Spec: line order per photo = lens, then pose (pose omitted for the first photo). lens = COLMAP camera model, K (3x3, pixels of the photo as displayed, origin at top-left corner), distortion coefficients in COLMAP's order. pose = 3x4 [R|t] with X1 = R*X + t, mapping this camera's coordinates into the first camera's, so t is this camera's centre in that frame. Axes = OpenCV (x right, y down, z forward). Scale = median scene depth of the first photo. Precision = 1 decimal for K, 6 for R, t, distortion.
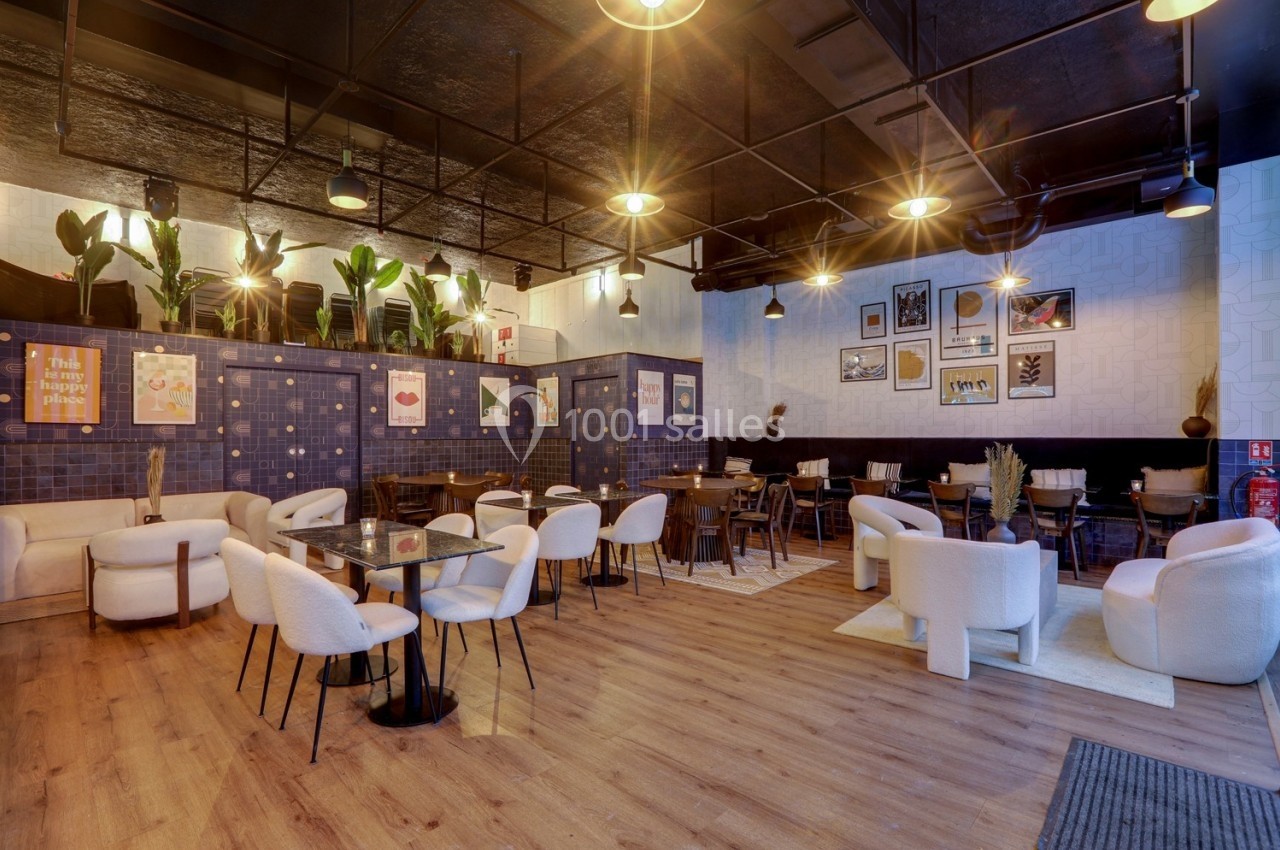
lens RADIAL K [[587.0, 0, 623.5], [0, 587.0, 433.4], [0, 0, 1]] dist [-0.043183, 0.012952]
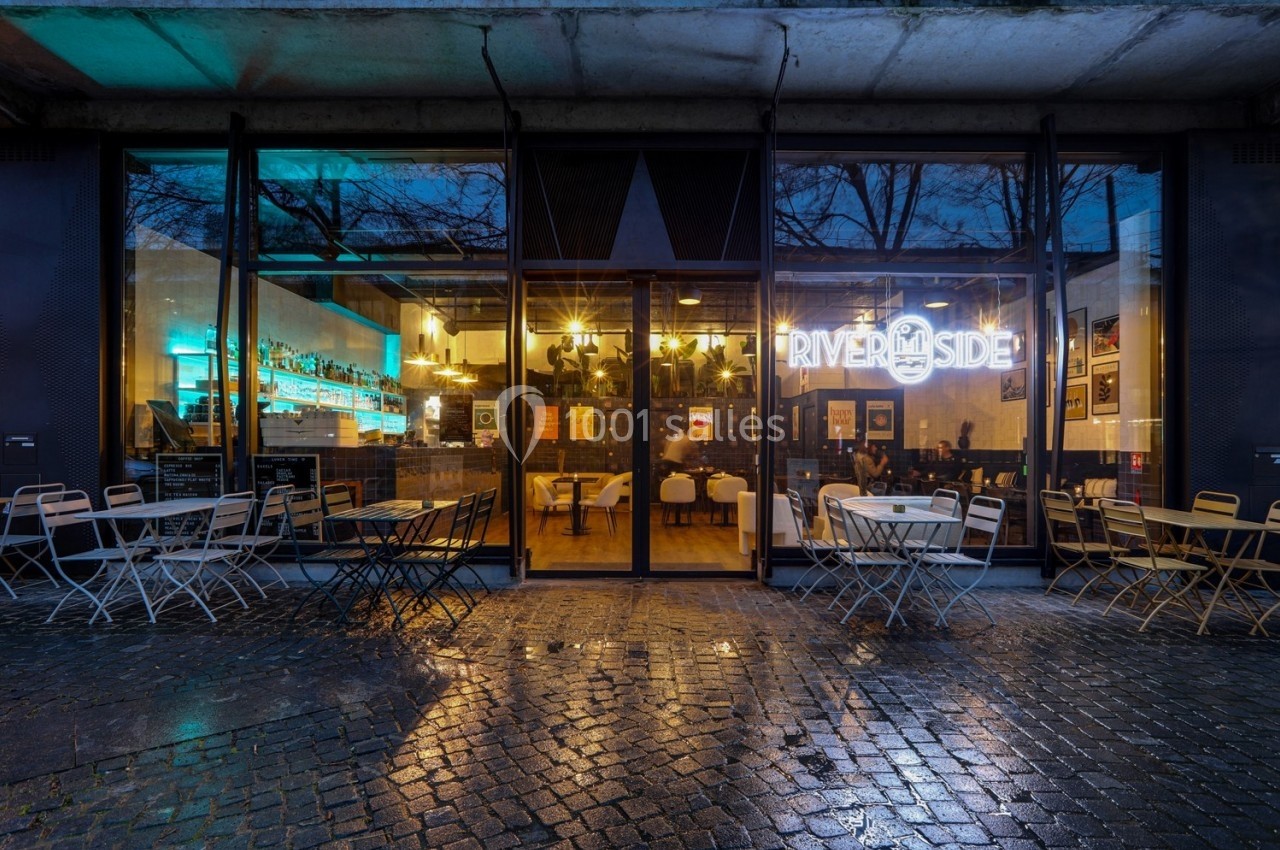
lens RADIAL K [[620.4, 0, 642.8], [0, 620.4, 446.0], [0, 0, 1]] dist [-0.030618, 0.011244]
pose [[0.698005, 0.006319, -0.716065, 0.837246], [-0.007793, 0.999969, 0.001228, 0.003446], [0.716050, 0.004724, 0.698033, -0.388486]]
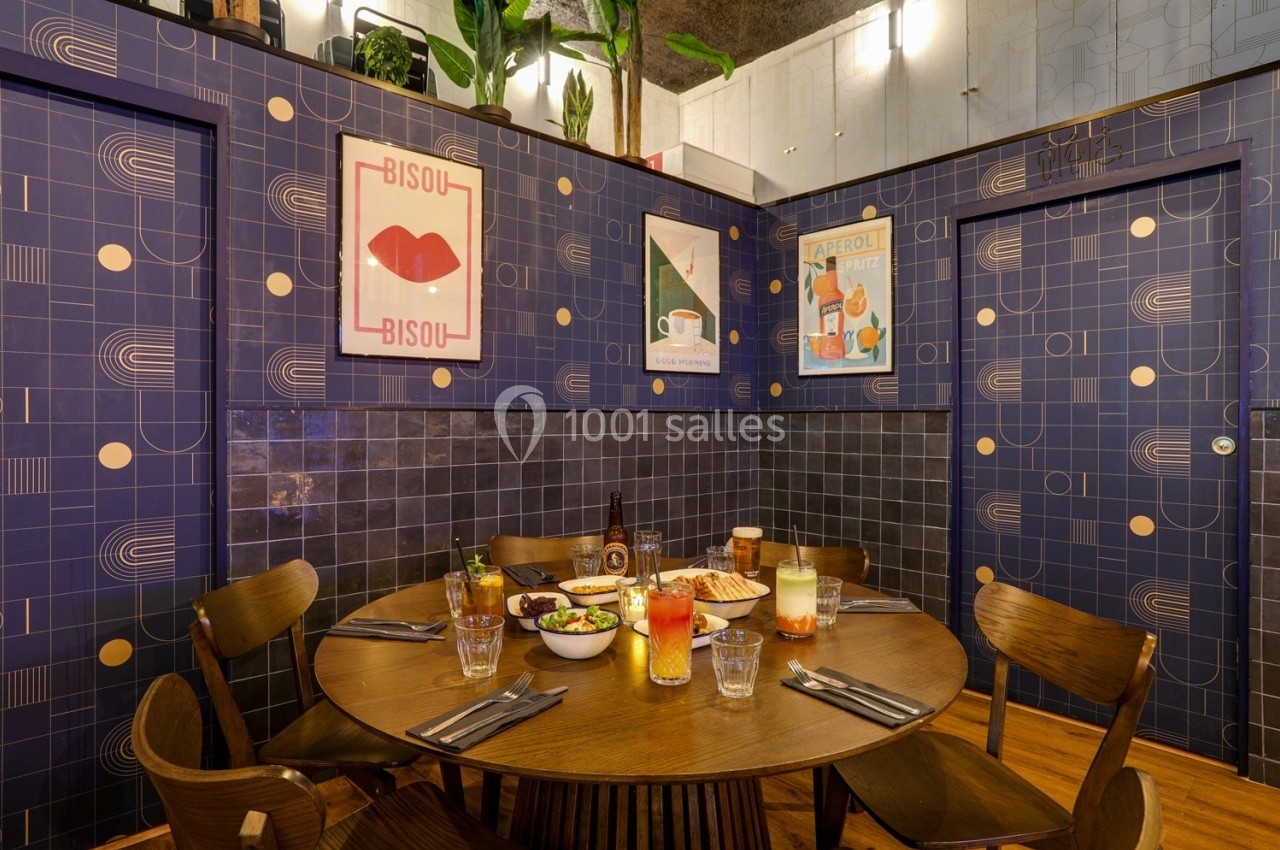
lens RADIAL K [[711.3, 0, 651.0], [0, 711.3, 418.1], [0, 0, 1]] dist [-0.014628, 0.001420]
pose [[0.999040, 0.009217, -0.042822, -0.264680], [-0.008799, 0.999912, 0.009943, 0.011507], [0.042910, -0.009556, 0.999033, 0.722917]]
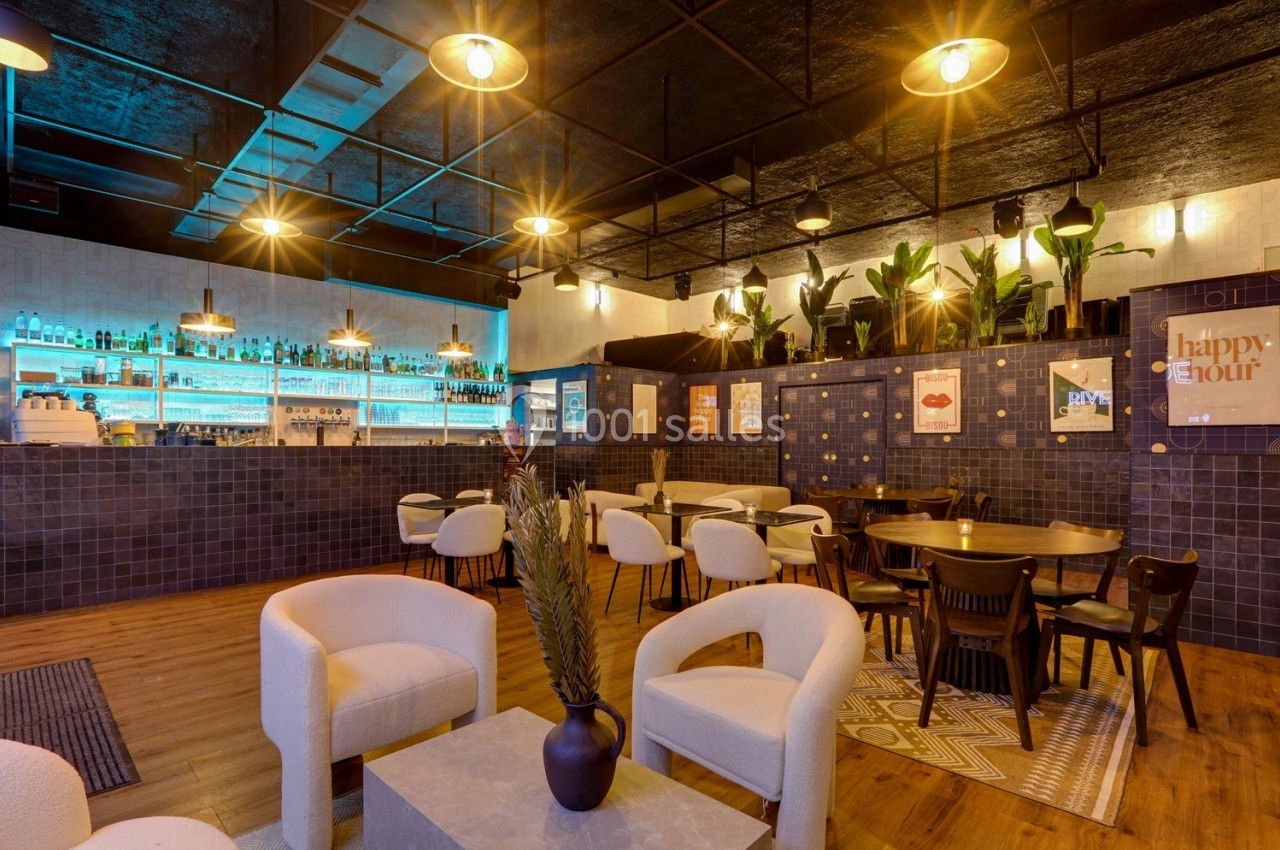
lens RADIAL K [[620.4, 0, 638.8], [0, 620.4, 442.2], [0, 0, 1]] dist [-0.030618, 0.011244]
pose [[0.012025, 0.005504, -0.999913, 0.575120], [-0.005849, 0.999968, 0.005434, -0.001400], [0.999911, 0.005783, 0.012057, 0.580920]]
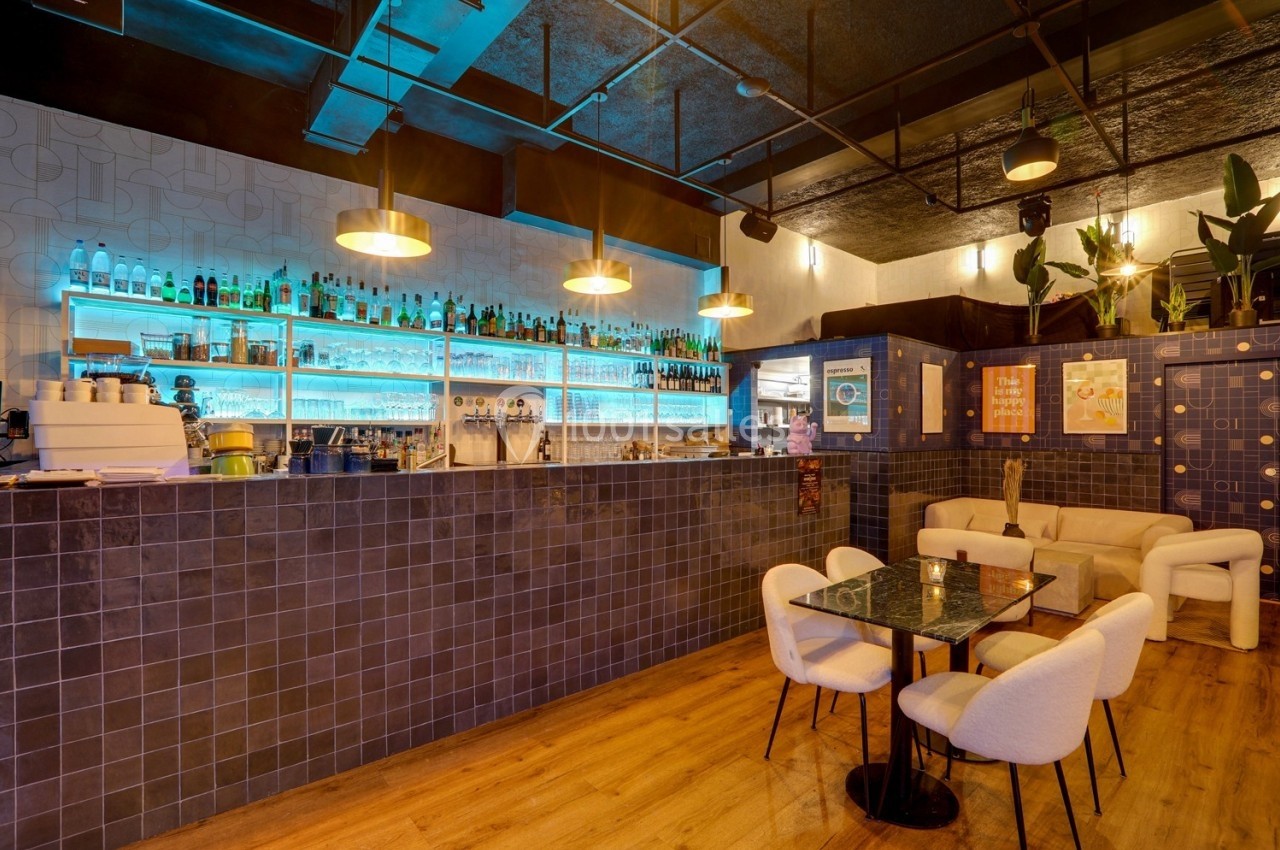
lens RADIAL K [[587.0, 0, 642.9], [0, 587.0, 426.4], [0, 0, 1]] dist [-0.043183, 0.012952]
pose [[-0.075827, -0.001775, -0.997119, 0.177552], [-0.005971, 0.999981, -0.001327, -0.018383], [0.997103, 0.005853, -0.075836, 0.256789]]
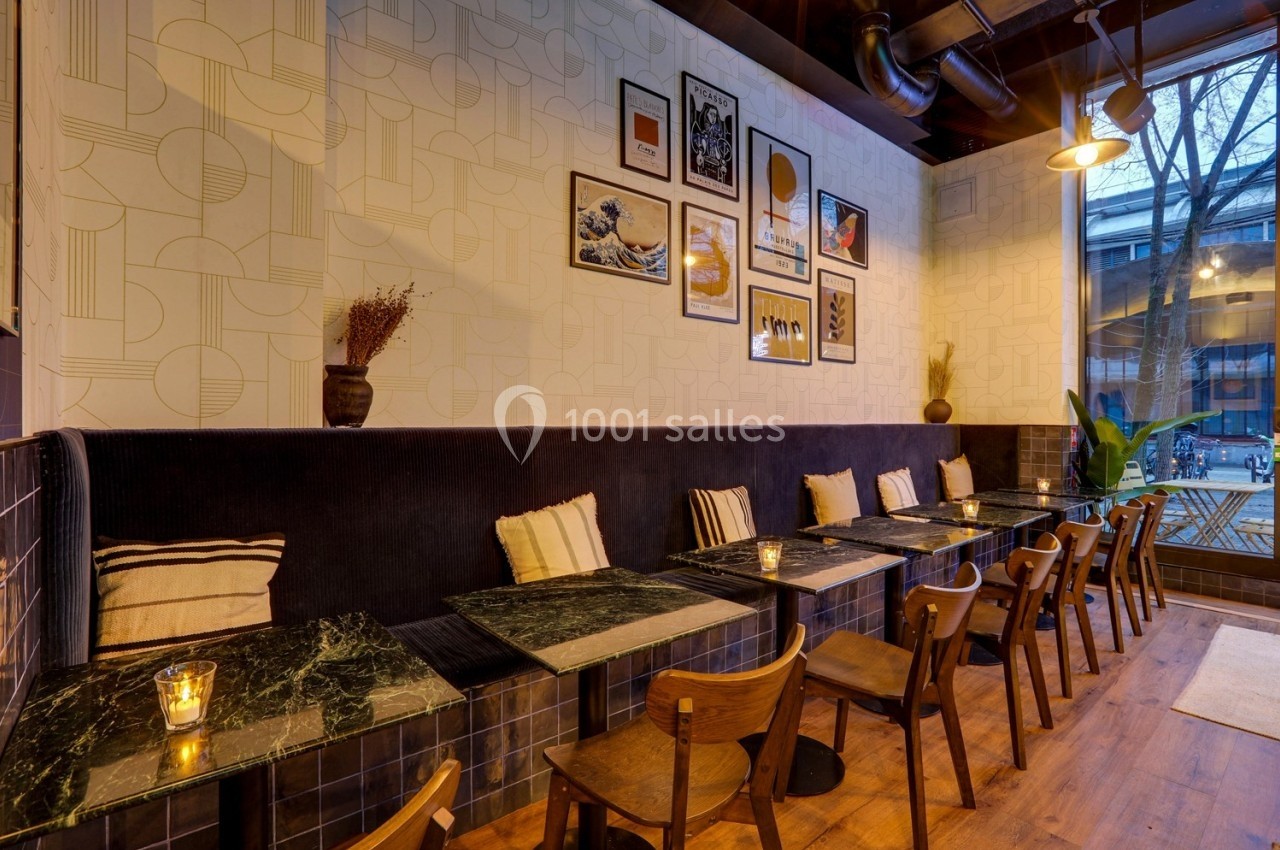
lens RADIAL K [[587.0, 0, 636.1], [0, 587.0, 416.6], [0, 0, 1]] dist [-0.043183, 0.012952]
pose [[0.121578, 0.001185, 0.992581, 0.039198], [-0.007926, 0.999969, -0.000223, 0.001117], [-0.992550, -0.007840, 0.121583, 1.032254]]
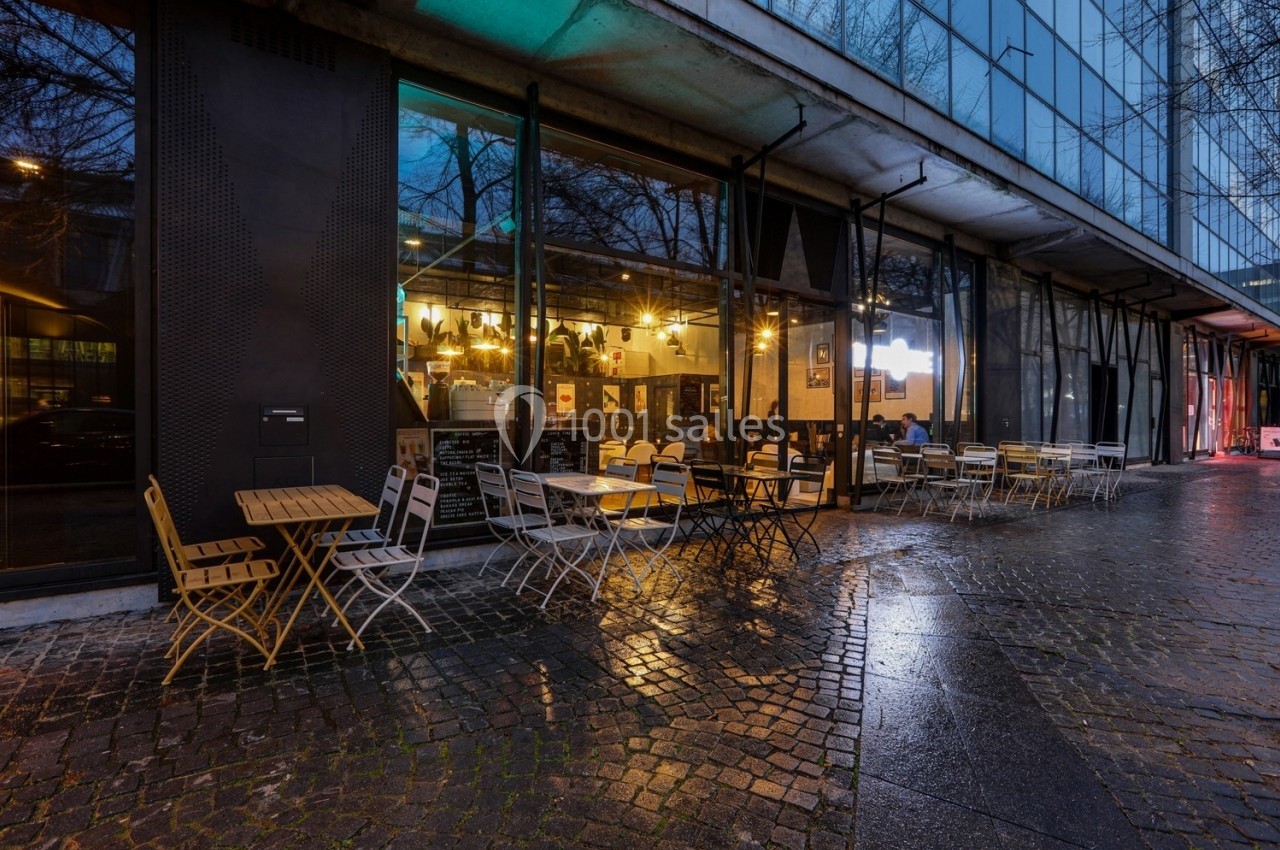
lens RADIAL K [[587.0, 0, 614.0], [0, 587.0, 423.2], [0, 0, 1]] dist [-0.043183, 0.012952]
pose [[0.979245, 0.008208, -0.202514, 0.181605], [-0.006765, 0.999947, 0.007817, 0.005656], [0.202567, -0.006285, 0.979248, -0.901302]]
